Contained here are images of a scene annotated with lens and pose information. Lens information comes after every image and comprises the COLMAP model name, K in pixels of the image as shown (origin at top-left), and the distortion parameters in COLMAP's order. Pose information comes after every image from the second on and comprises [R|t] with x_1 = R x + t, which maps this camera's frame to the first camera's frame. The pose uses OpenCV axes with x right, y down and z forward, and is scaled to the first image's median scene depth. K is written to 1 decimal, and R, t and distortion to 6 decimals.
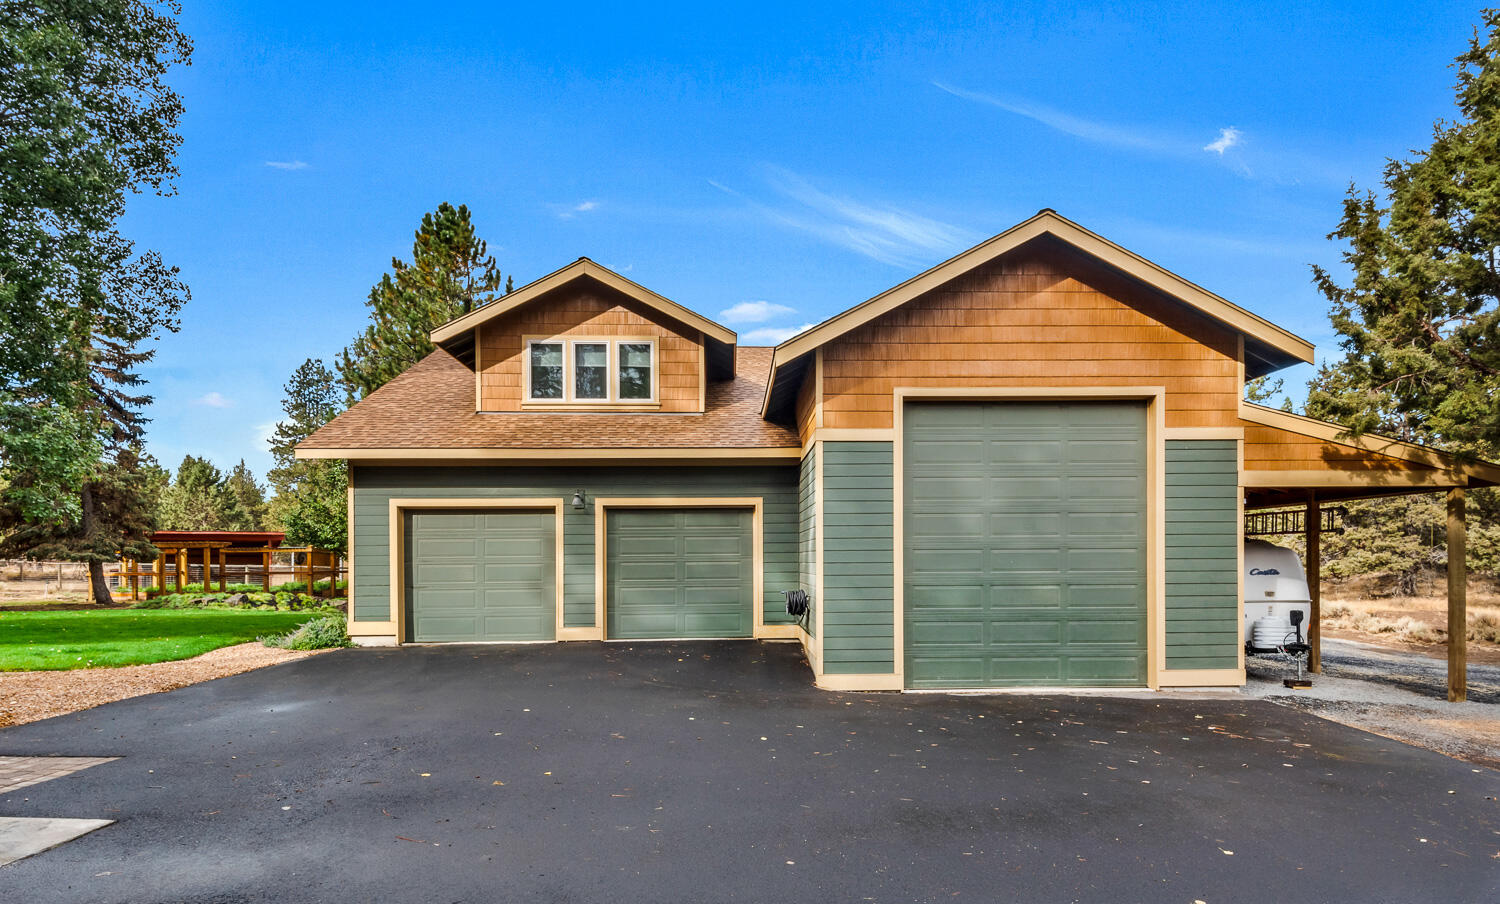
lens RADIAL K [[804.3, 0, 748.3], [0, 804.3, 568.8], [0, 0, 1]] dist [0.019456, -0.000327]
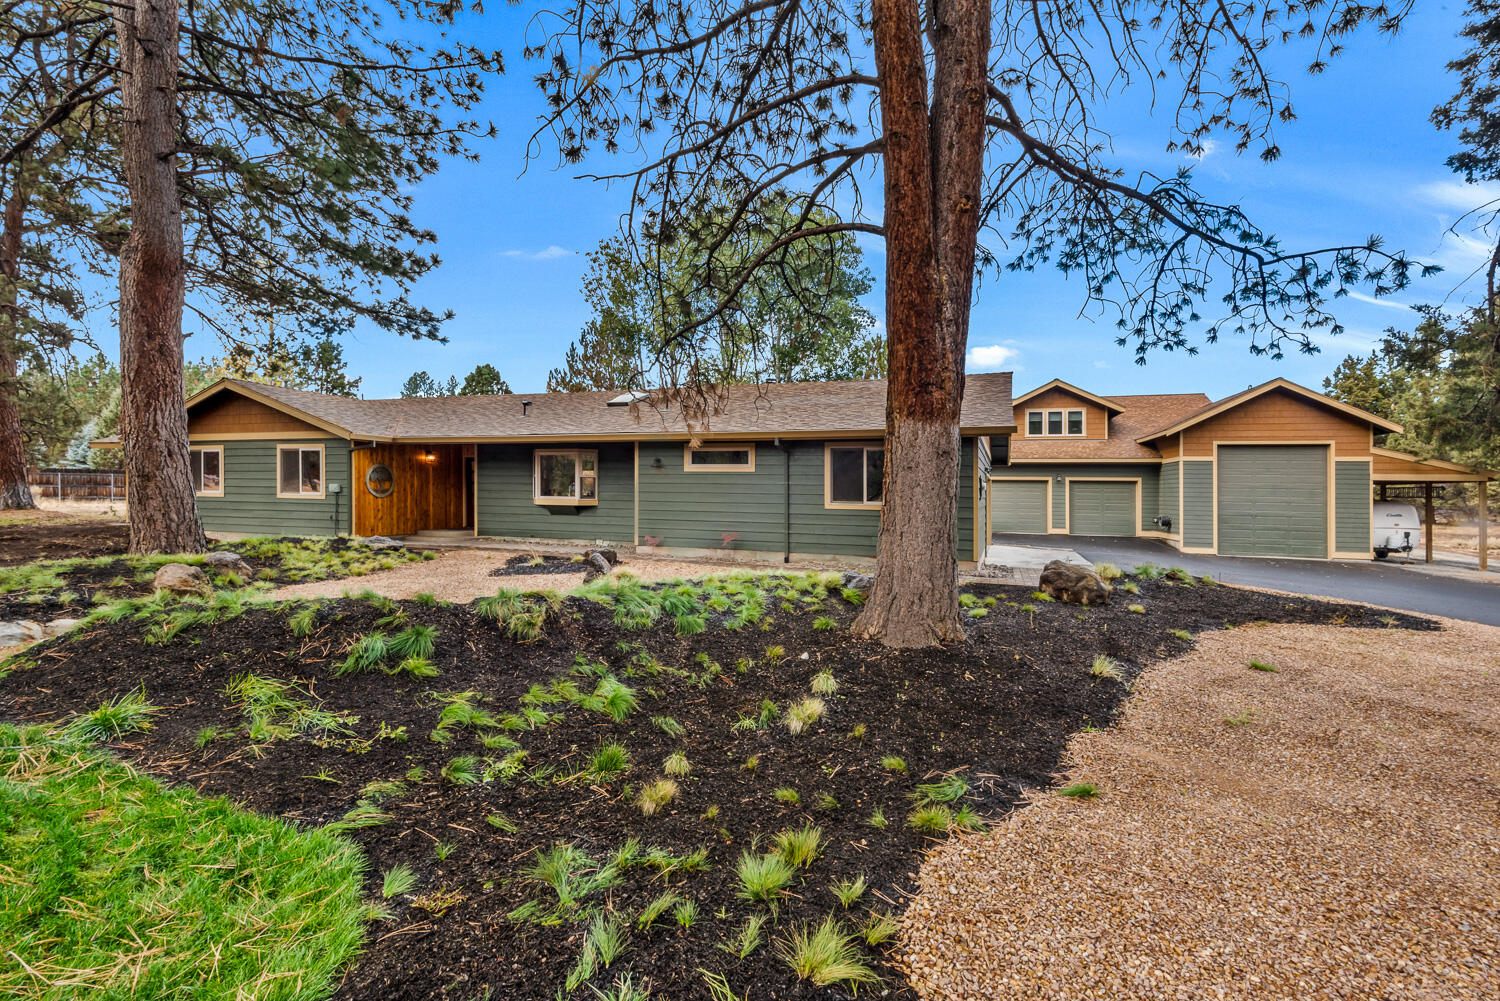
lens RADIAL K [[681.5, 0, 749.7], [0, 681.5, 480.6], [0, 0, 1]] dist [0.001294, 0.000434]
pose [[0.956411, 0.016283, -0.291570, -0.591038], [-0.025198, 0.999322, -0.026847, 0.005255], [0.290935, 0.033024, 0.956173, -1.511405]]
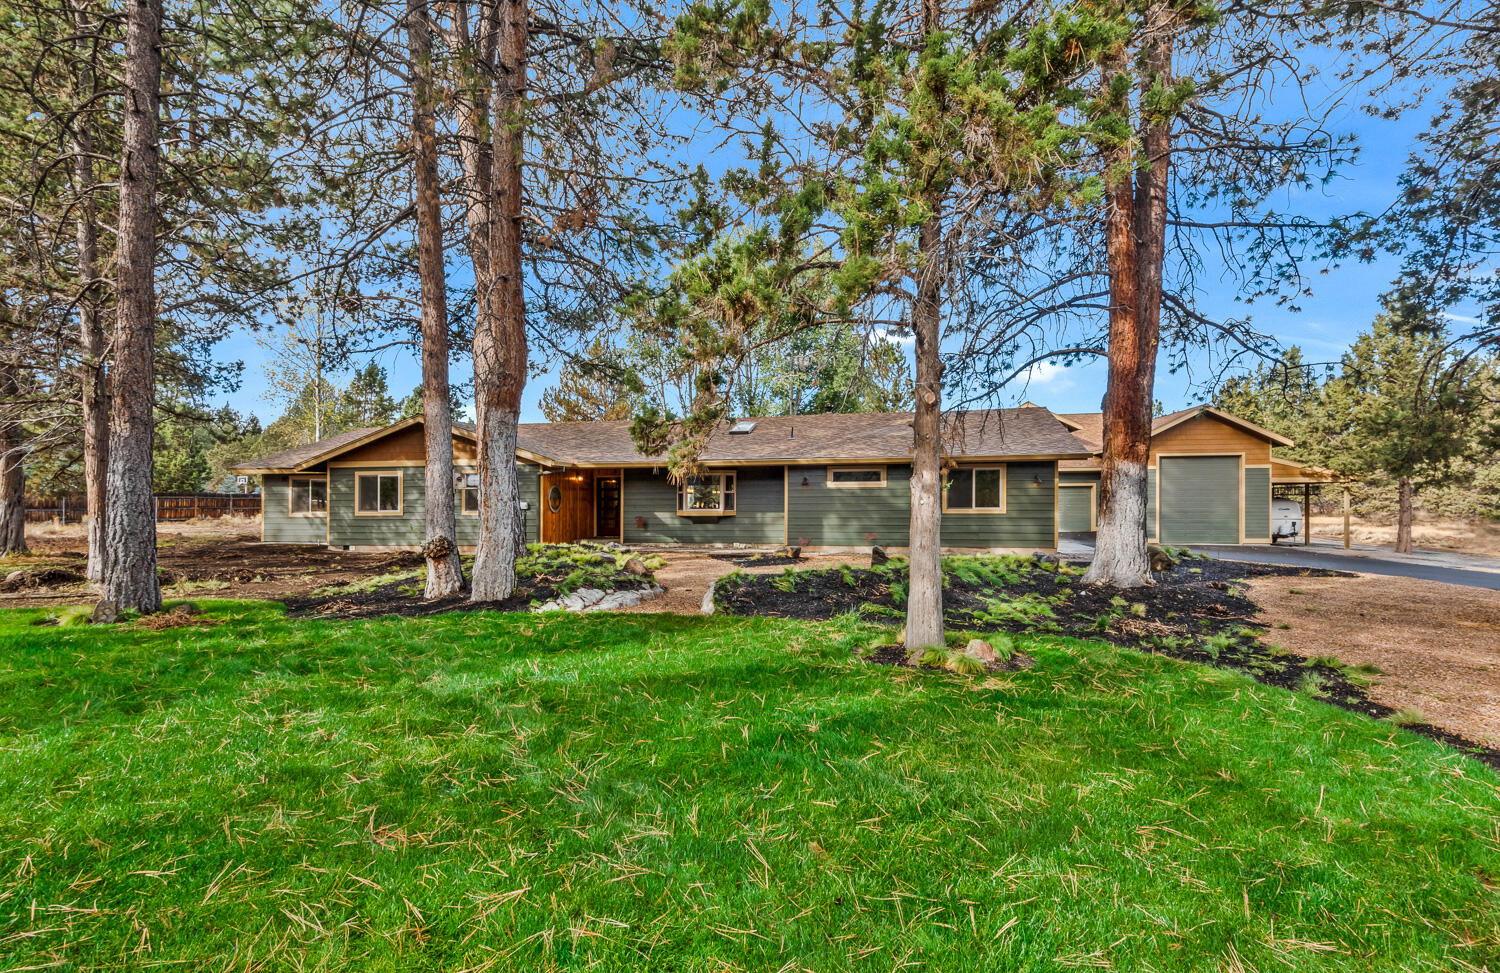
lens RADIAL K [[684.7, 0, 750.5], [0, 684.7, 505.4], [0, 0, 1]] dist [-0.000543, -0.000424]
pose [[0.986335, 0.003119, -0.164721, -0.954469], [-0.003661, 0.999989, -0.002988, 0.006156], [0.164710, 0.003550, 0.986336, -1.962794]]
